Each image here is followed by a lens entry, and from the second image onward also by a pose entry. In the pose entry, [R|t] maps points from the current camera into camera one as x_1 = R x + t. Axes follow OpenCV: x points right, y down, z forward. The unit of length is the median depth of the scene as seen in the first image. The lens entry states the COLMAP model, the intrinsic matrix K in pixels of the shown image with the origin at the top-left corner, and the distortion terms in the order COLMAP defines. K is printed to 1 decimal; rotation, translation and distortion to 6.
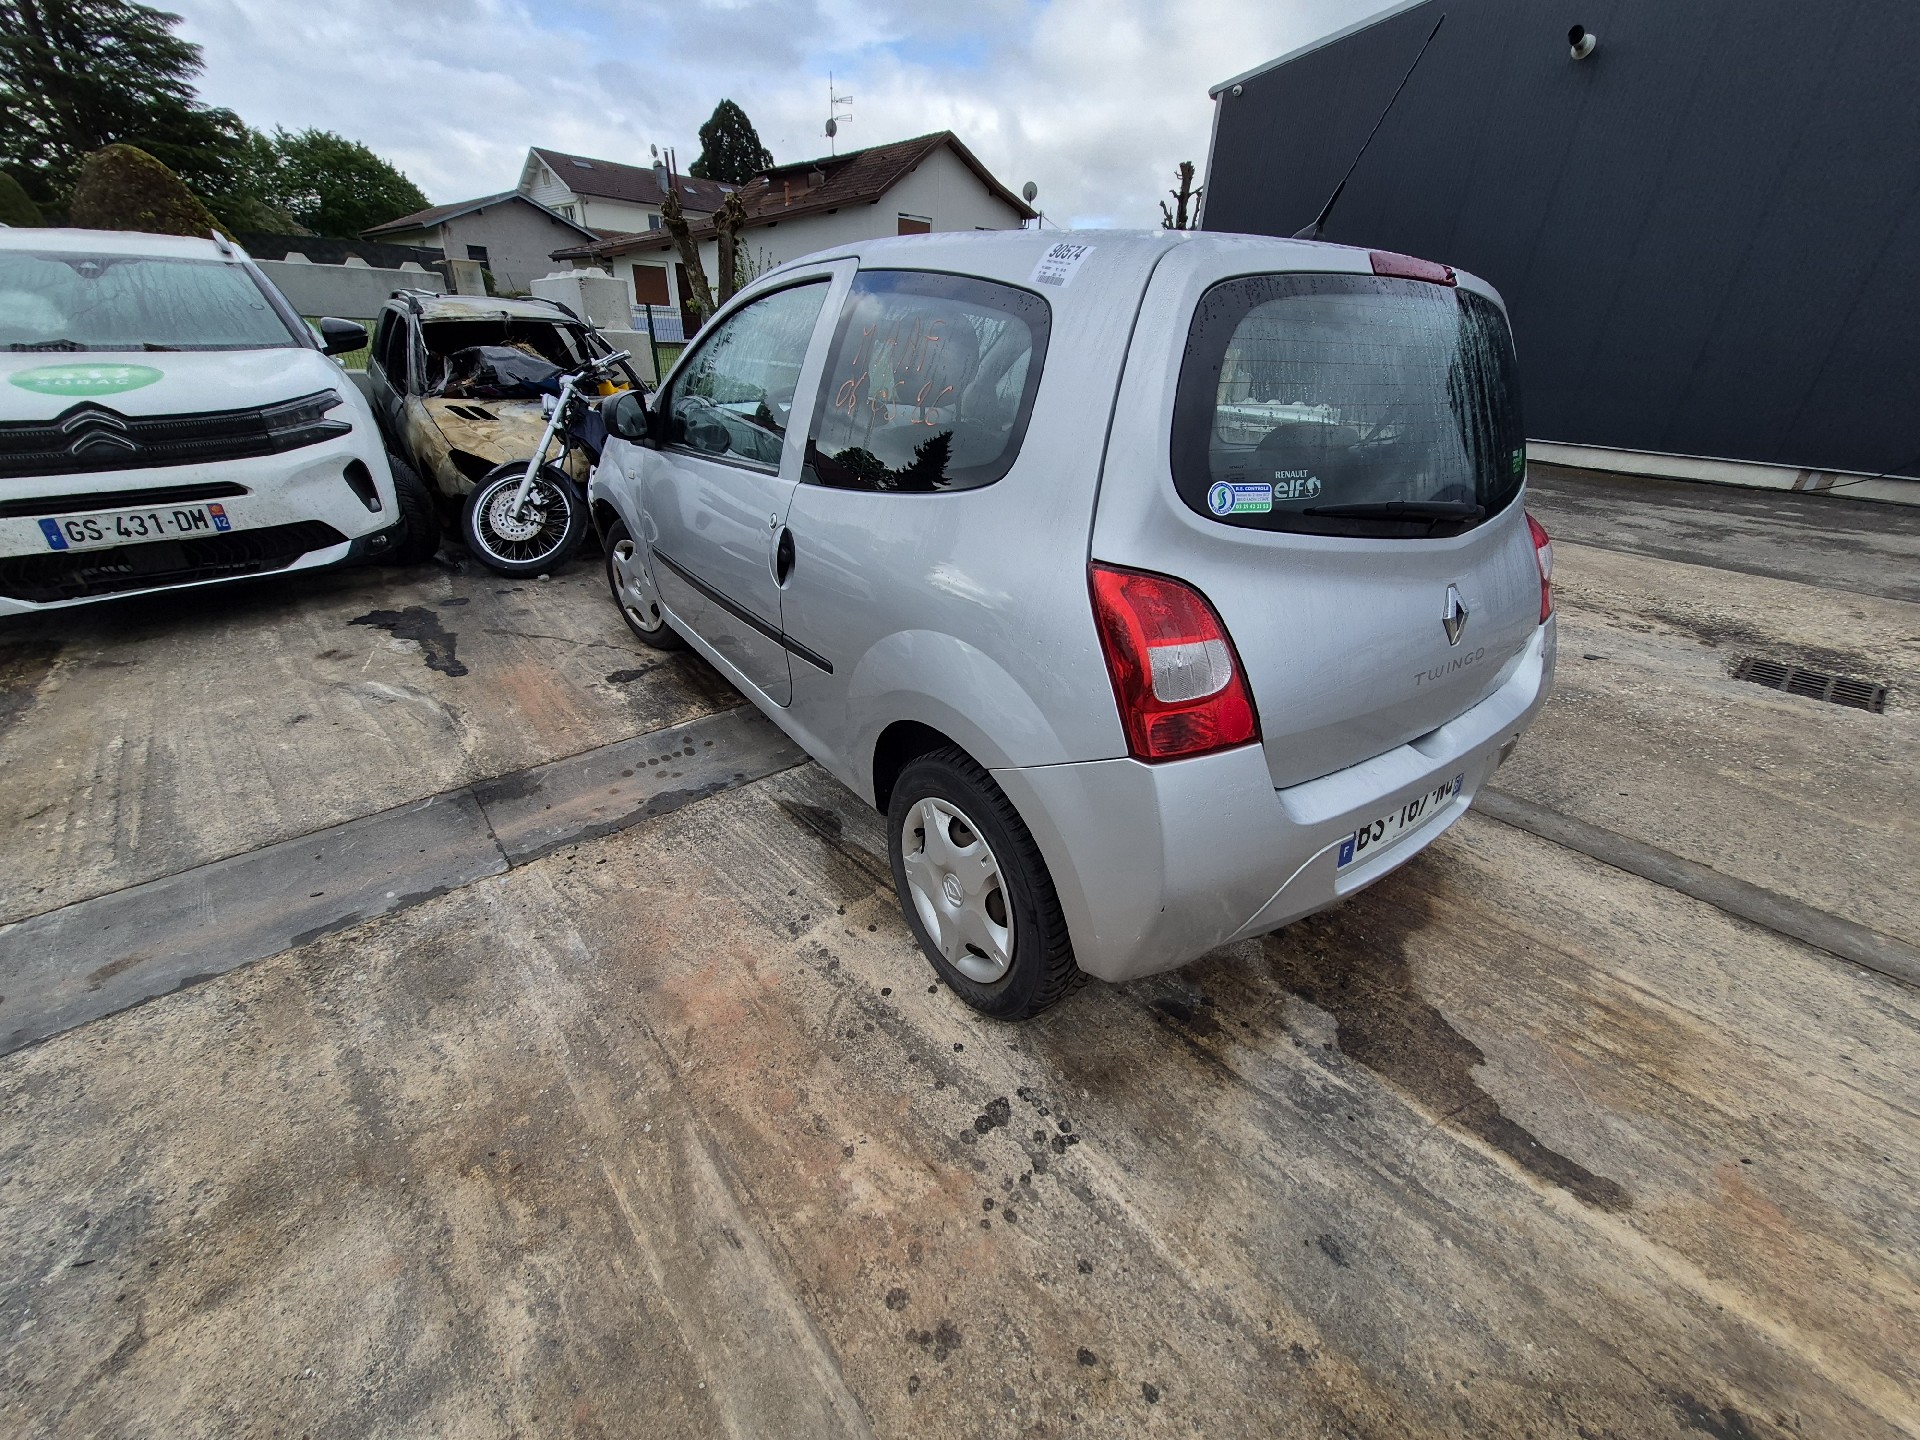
lens RADIAL K [[750.9, 0, 957.8], [0, 750.9, 723.1], [0, 0, 1]] dist [-0.001150, 0.000325]
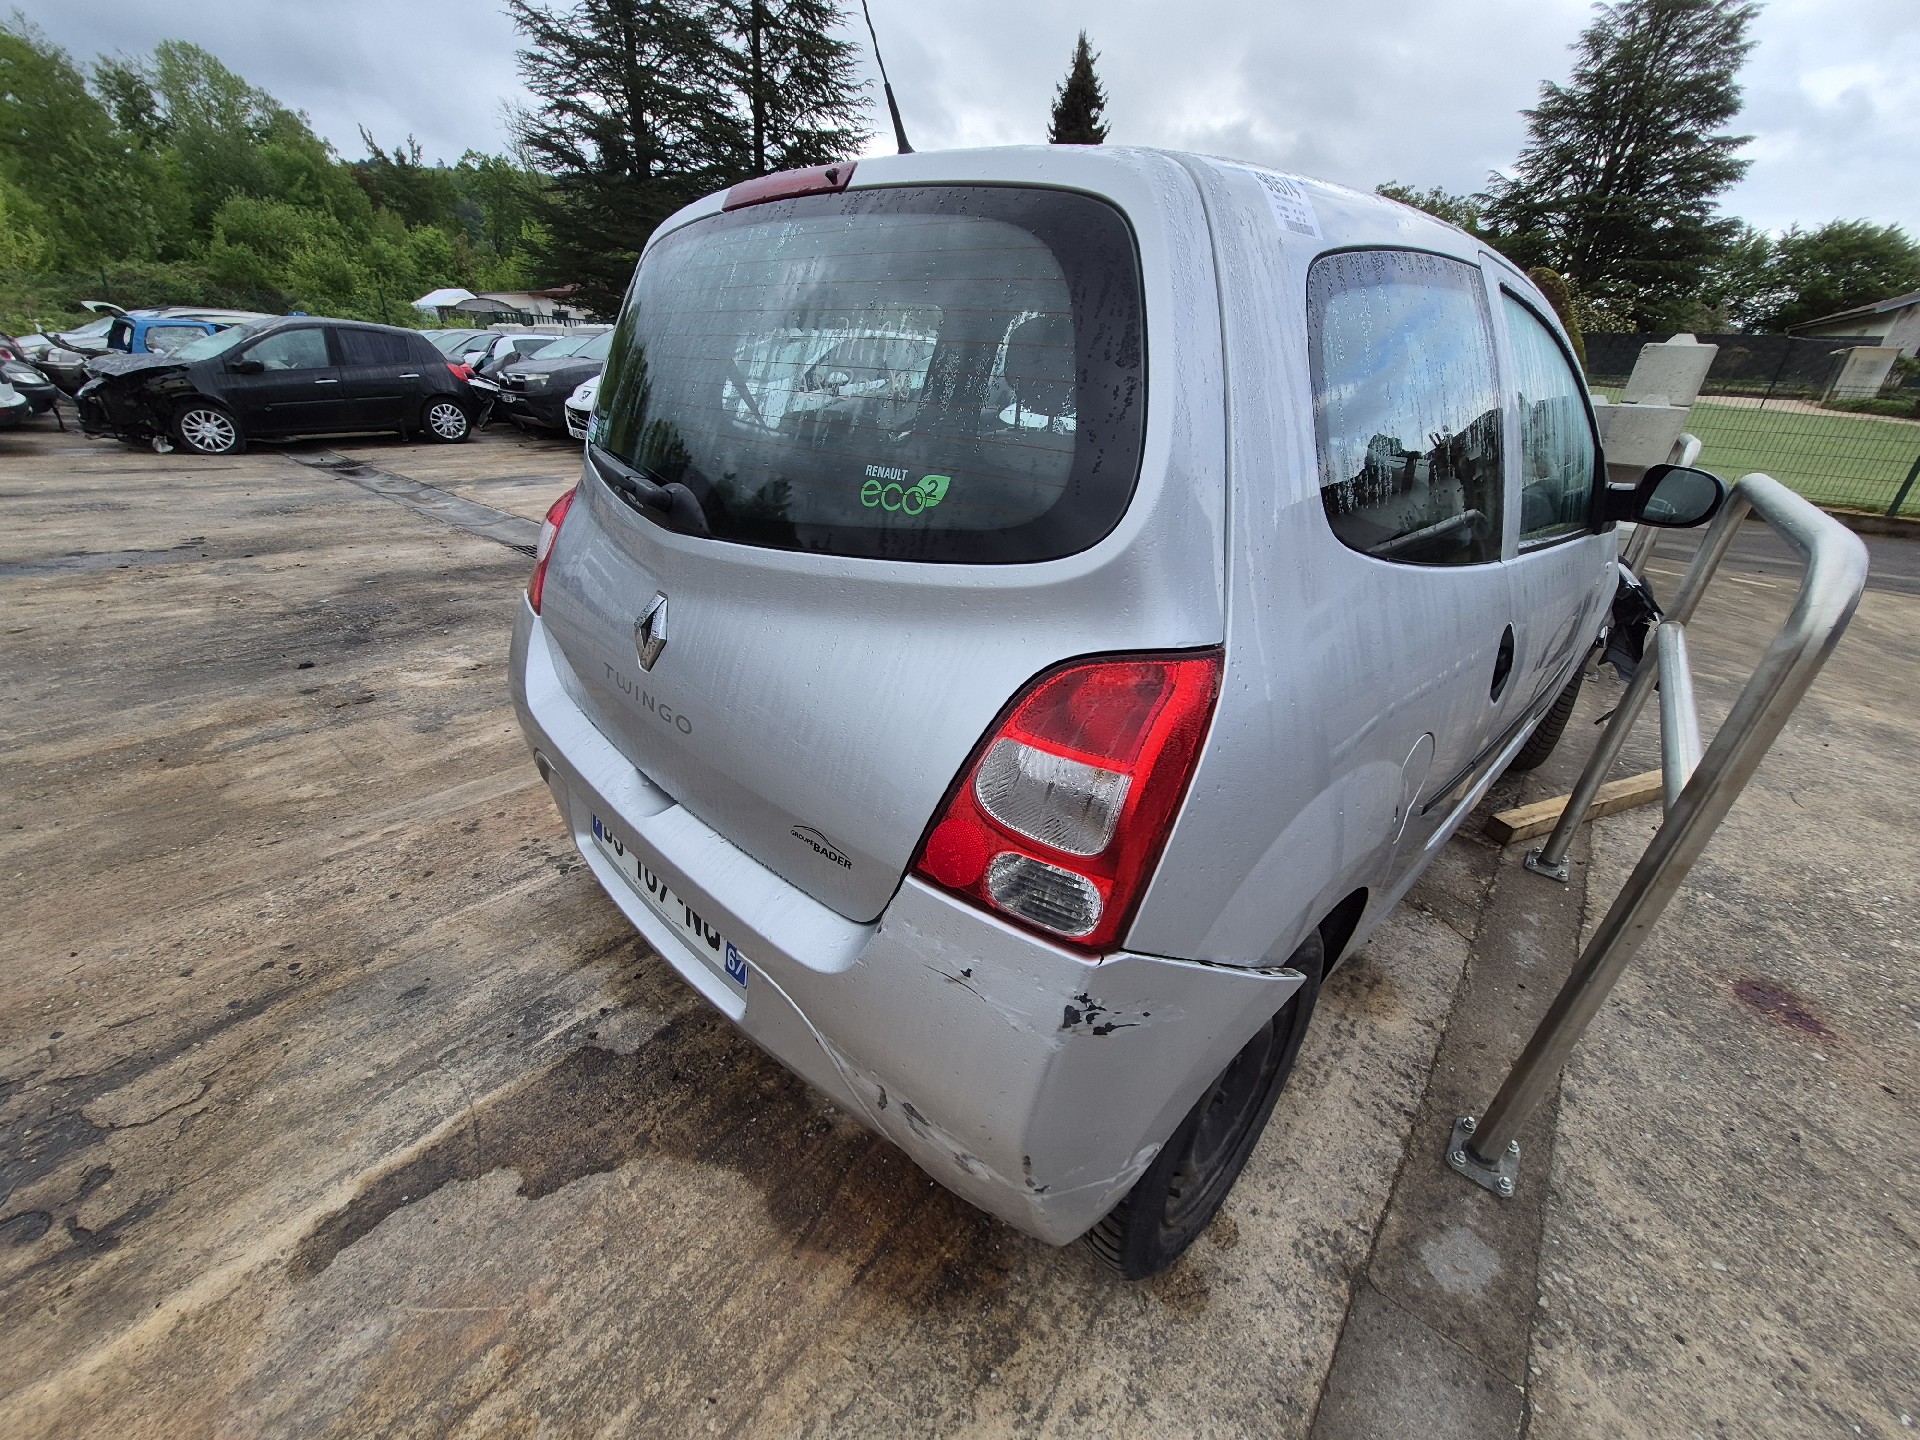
lens RADIAL K [[750.9, 0, 952.9], [0, 750.9, 731.6], [0, 0, 1]] dist [-0.001150, 0.000325]
pose [[0.159932, 0.405626, -0.899938, 1.060088], [-0.494472, 0.821967, 0.282608, -0.314901], [0.854353, 0.399796, 0.332029, 0.775274]]
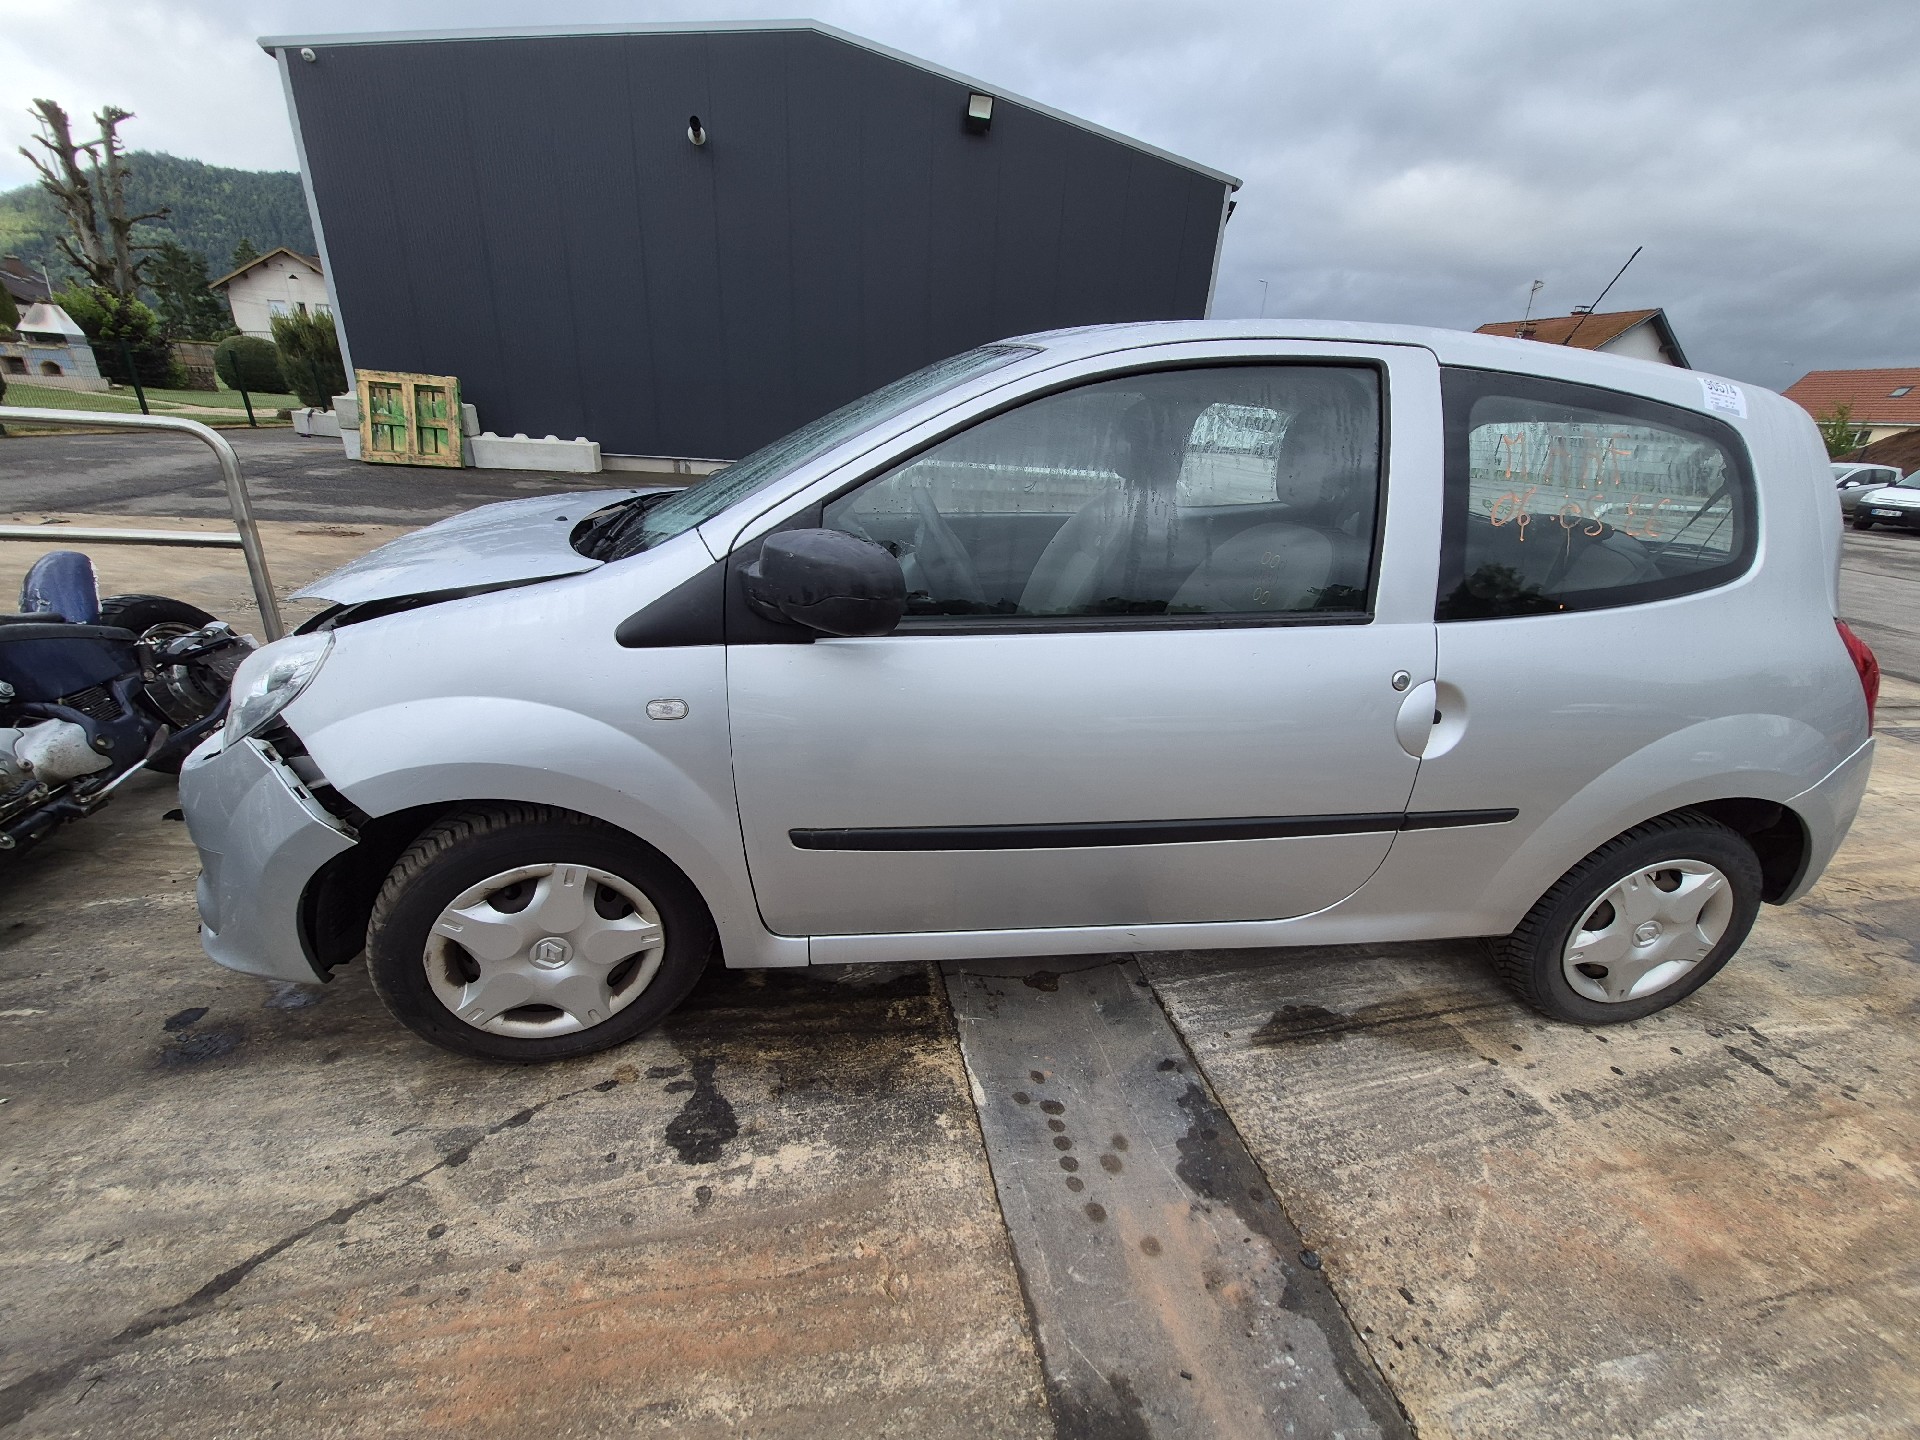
lens RADIAL K [[750.9, 0, 952.3], [0, 750.9, 721.5], [0, 0, 1]] dist [-0.001150, 0.000325]
pose [[0.488467, -0.336256, 0.805190, -1.063867], [0.357989, 0.918759, 0.166510, -0.505758], [-0.795766, 0.206915, 0.569160, 0.927081]]
